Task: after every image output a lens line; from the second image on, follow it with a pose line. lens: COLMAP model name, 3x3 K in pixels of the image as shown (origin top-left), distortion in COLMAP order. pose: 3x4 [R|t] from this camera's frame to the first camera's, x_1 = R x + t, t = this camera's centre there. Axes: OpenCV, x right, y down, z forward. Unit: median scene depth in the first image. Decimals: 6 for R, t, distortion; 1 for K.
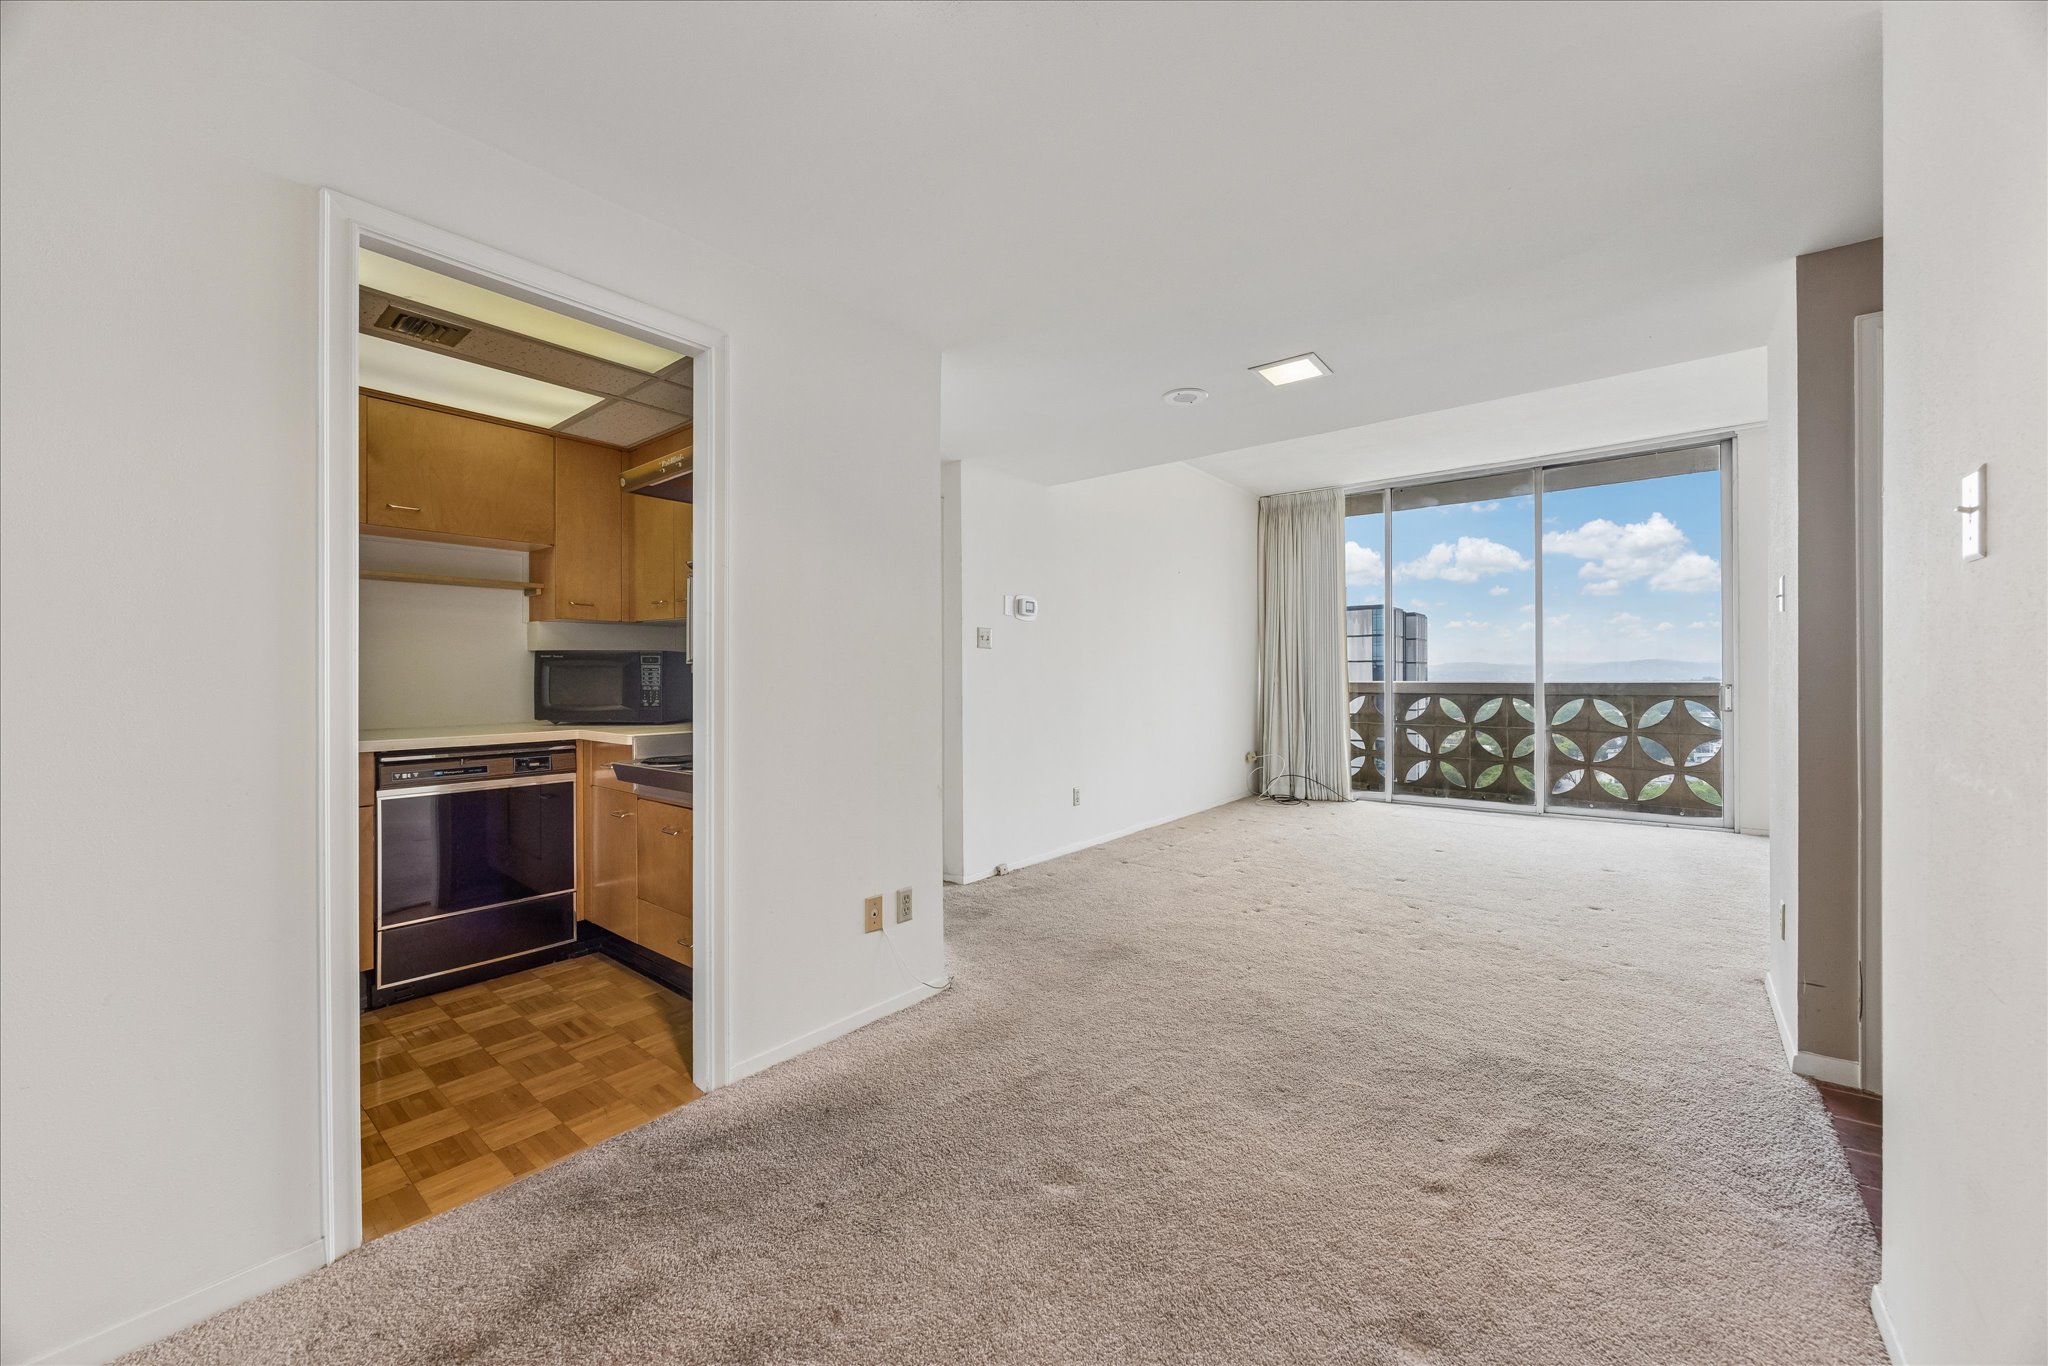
lens RADIAL K [[788.4, 0, 1028.4], [0, 788.4, 675.8], [0, 0, 1]] dist [0.001397, -0.000068]
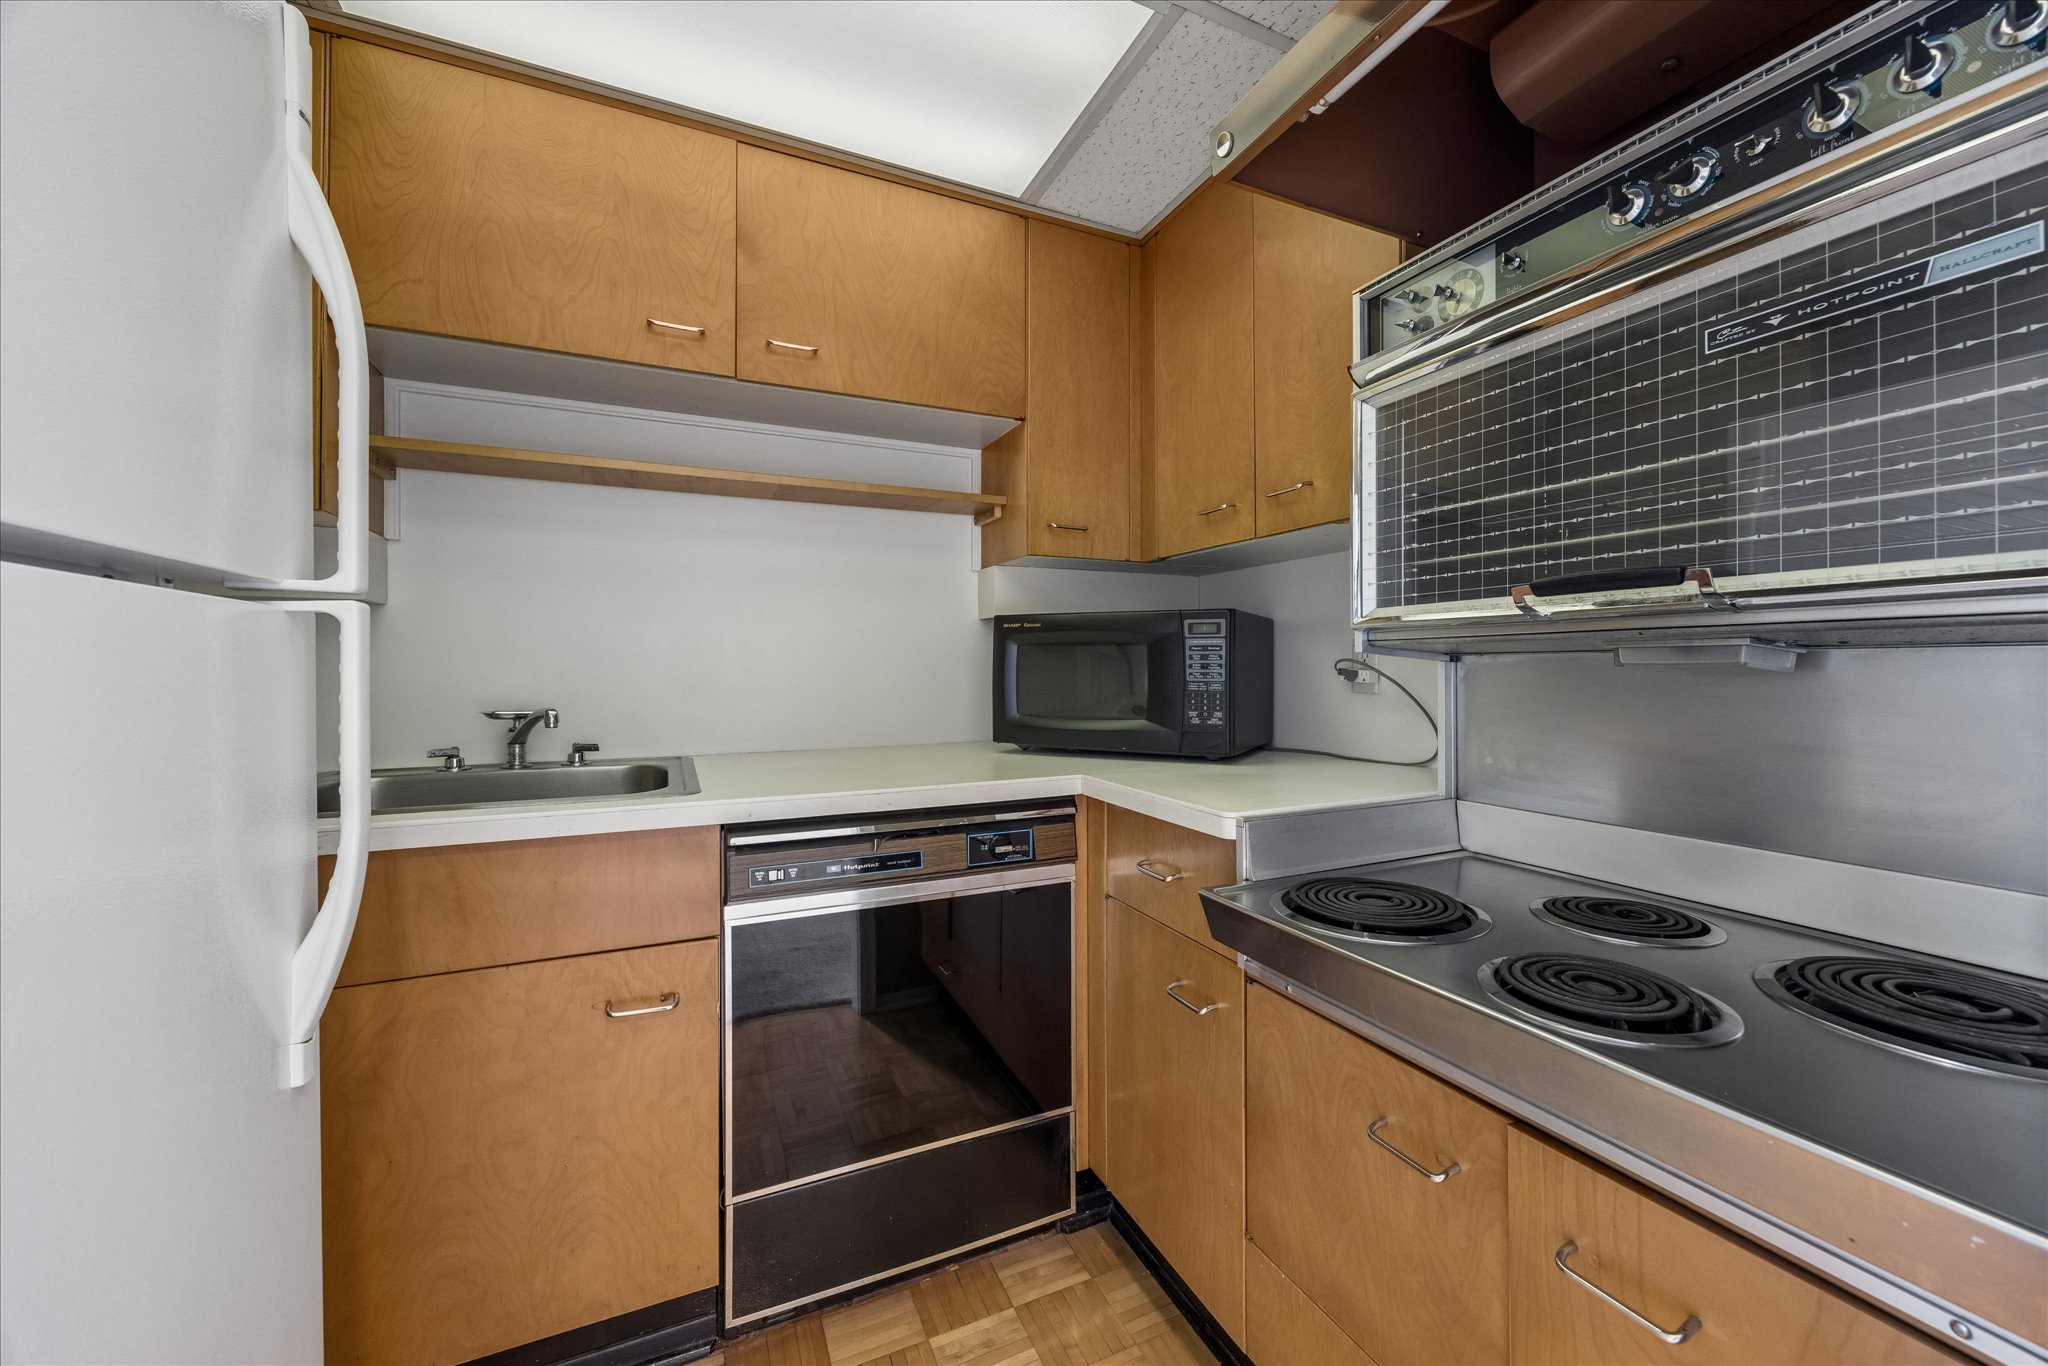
lens RADIAL K [[788.4, 0, 1025.5], [0, 788.4, 666.5], [0, 0, 1]] dist [0.001397, -0.000068]
pose [[0.890906, 0.000206, -0.454187, -0.382042], [-0.000286, 1.000000, -0.000109, 0.003276], [0.454187, 0.000227, 0.890906, 0.558695]]
